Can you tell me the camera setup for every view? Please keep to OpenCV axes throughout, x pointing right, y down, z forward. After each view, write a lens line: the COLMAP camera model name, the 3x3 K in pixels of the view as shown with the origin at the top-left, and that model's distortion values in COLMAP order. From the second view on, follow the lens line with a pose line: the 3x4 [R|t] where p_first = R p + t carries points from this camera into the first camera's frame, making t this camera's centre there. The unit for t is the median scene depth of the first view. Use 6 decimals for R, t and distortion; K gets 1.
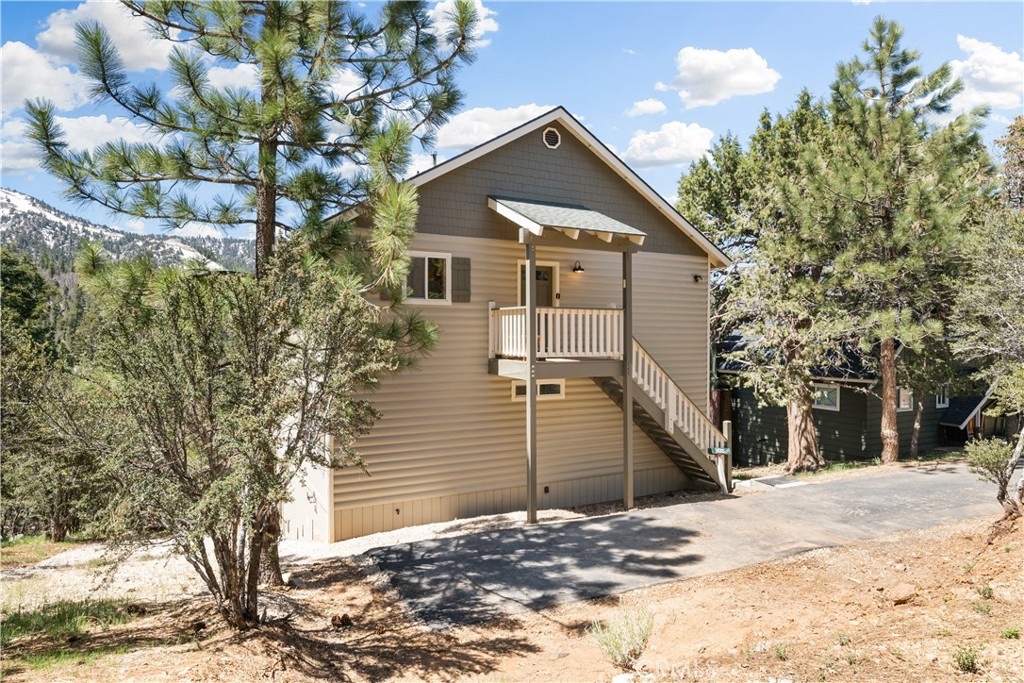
lens RADIAL K [[638.7, 0, 511.6], [0, 638.7, 337.7], [0, 0, 1]] dist [-0.001011, 0.000154]
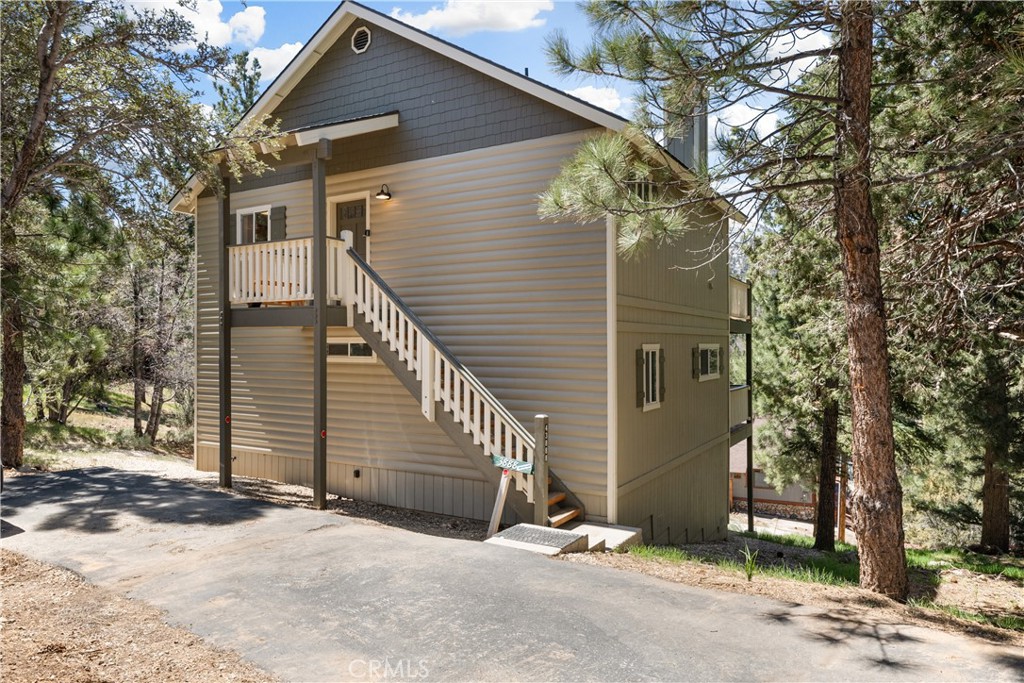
lens RADIAL K [[670.8, 0, 512.1], [0, 670.8, 345.7], [0, 0, 1]] dist [0.000607, 0.000358]
pose [[0.500603, -0.012331, -0.865589, 0.897143], [-0.015058, 0.999623, -0.022949, 0.091911], [0.865546, 0.024523, 0.500229, 0.755786]]
